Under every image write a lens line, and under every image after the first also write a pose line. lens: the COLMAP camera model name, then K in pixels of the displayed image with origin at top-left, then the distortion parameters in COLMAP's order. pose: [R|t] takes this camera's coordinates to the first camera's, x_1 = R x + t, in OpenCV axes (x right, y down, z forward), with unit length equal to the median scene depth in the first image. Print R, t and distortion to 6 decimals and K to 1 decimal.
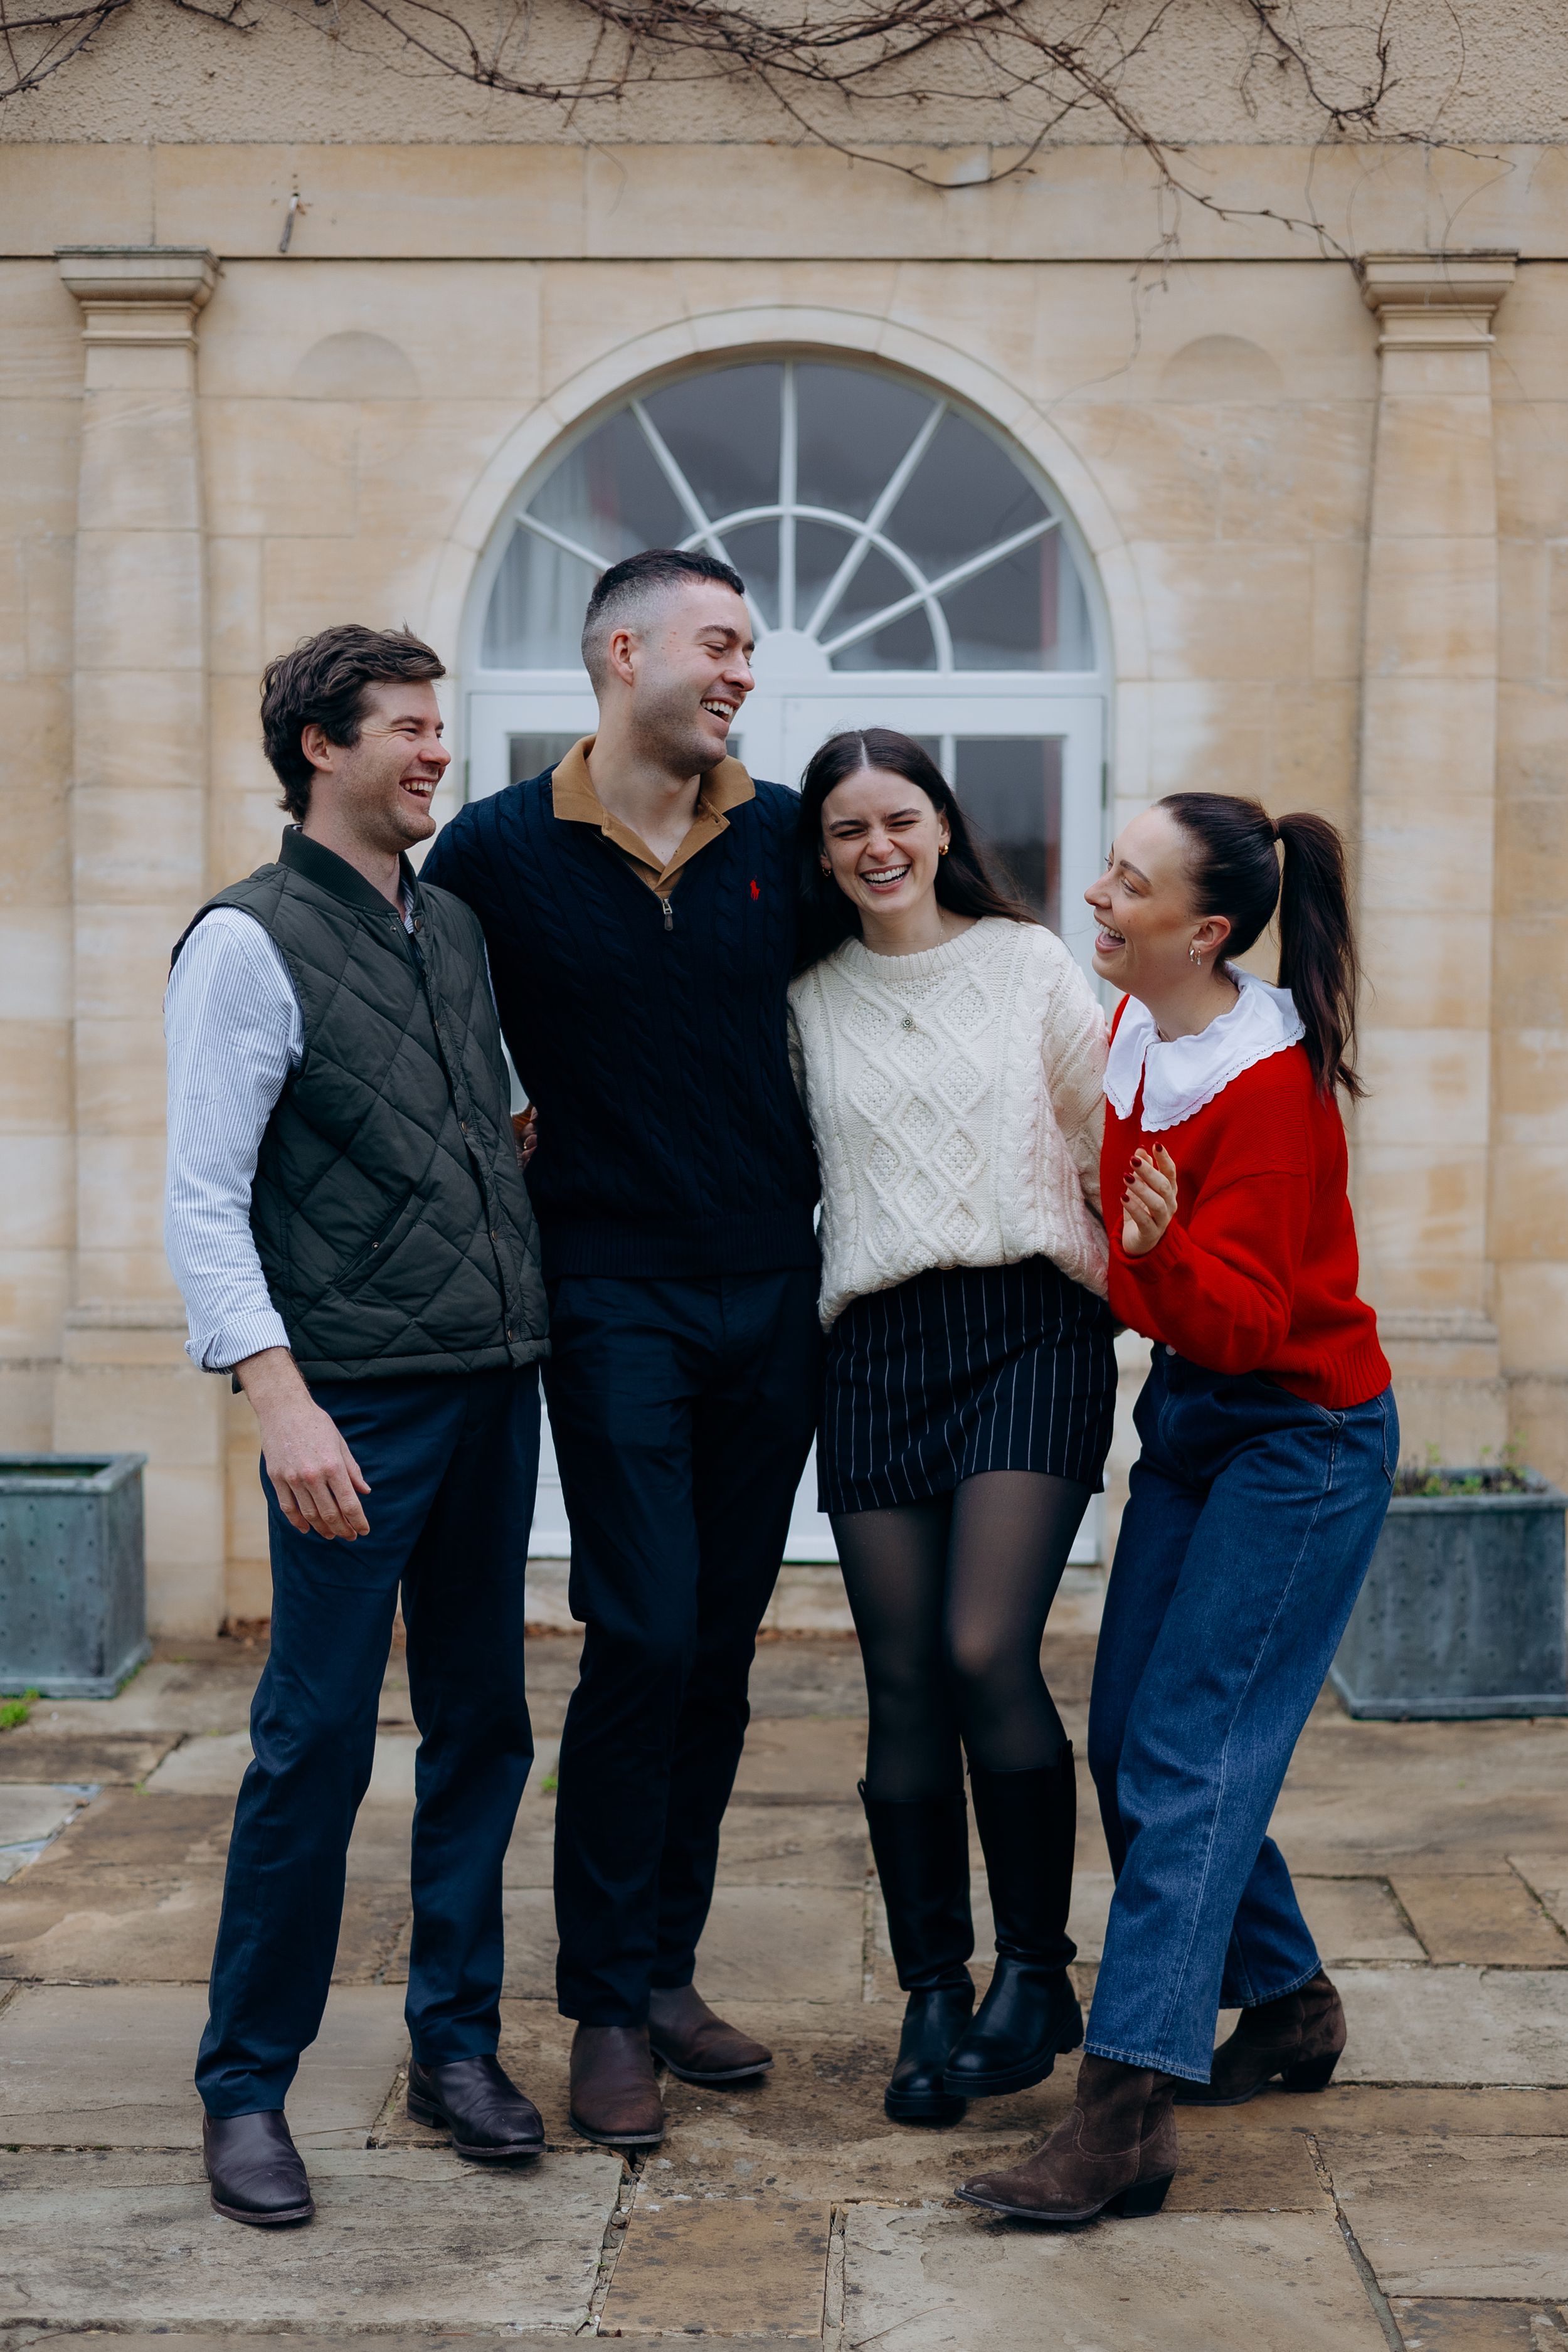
lens RADIAL K [[3410.5, 0, 861.0], [0, 3410.5, 1275.7], [0, 0, 1]] dist [-0.003624, 0.059604]
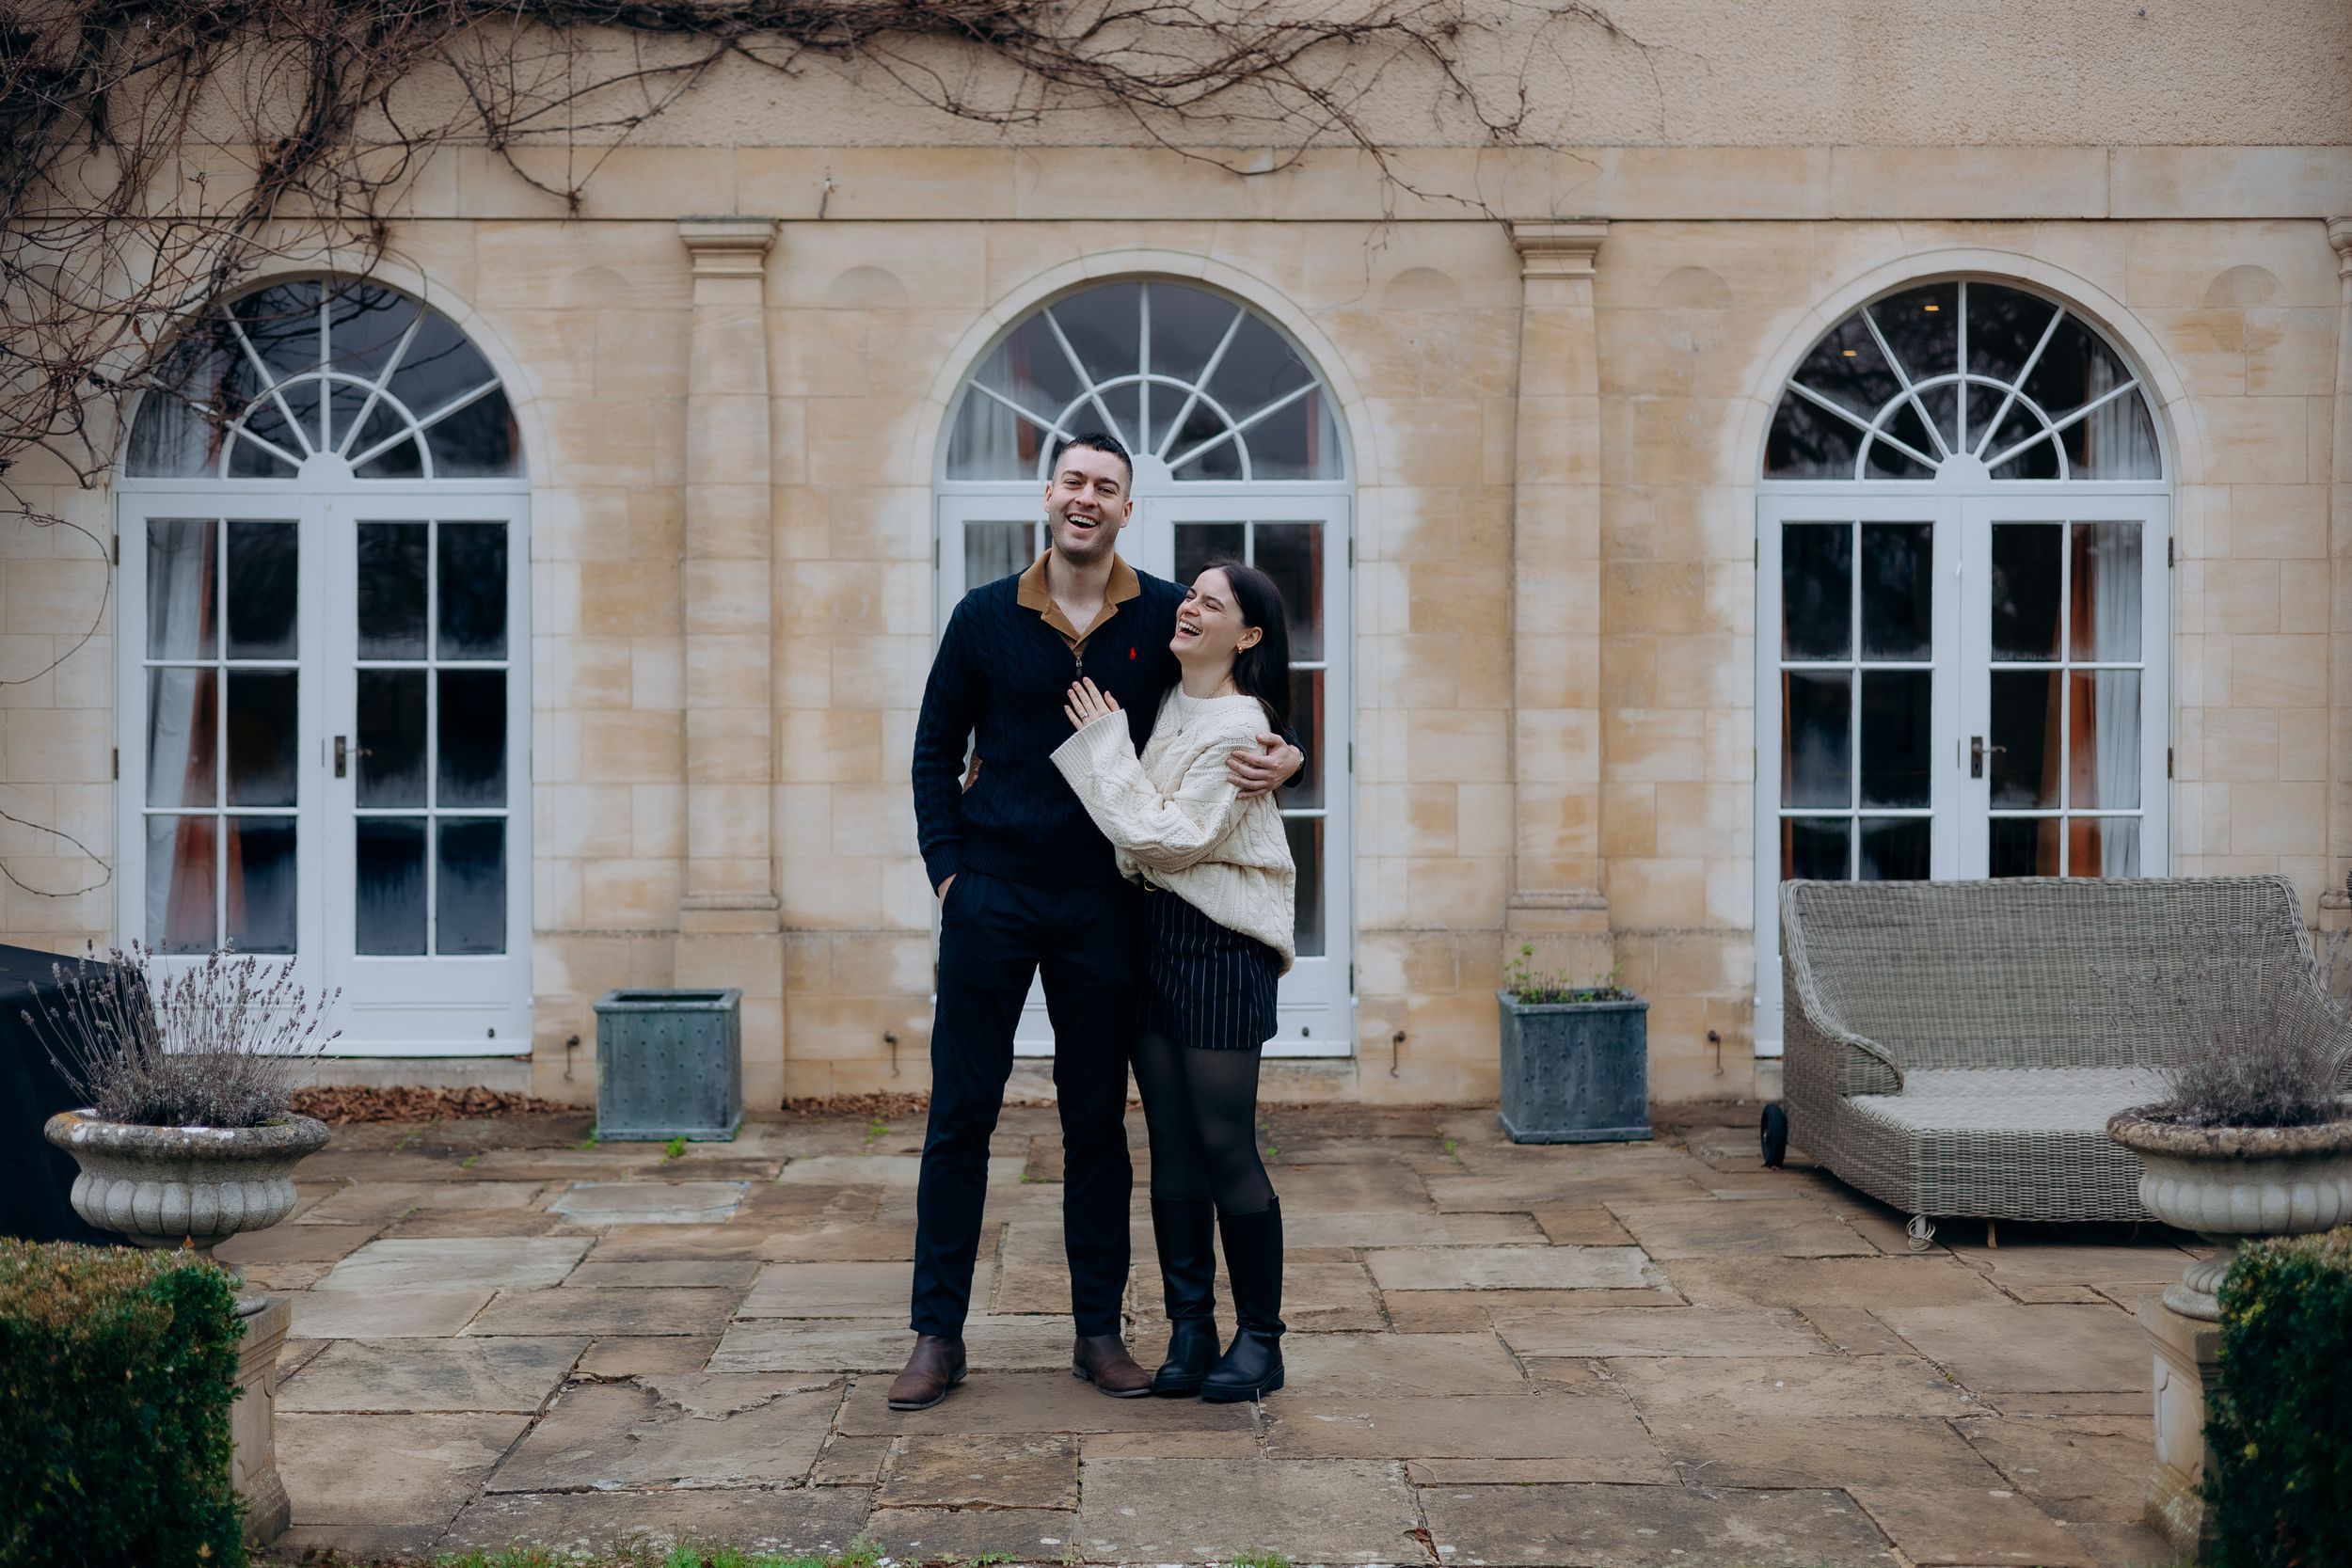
lens RADIAL K [[3319.4, 0, 1176.0], [0, 3319.4, 784.0], [0, 0, 1]] dist [0.020289, 0.019792]
pose [[0.999527, -0.008442, 0.029565, -0.054378], [0.009536, 0.999268, -0.037046, 0.016542], [-0.029231, 0.037310, 0.998876, -0.510018]]
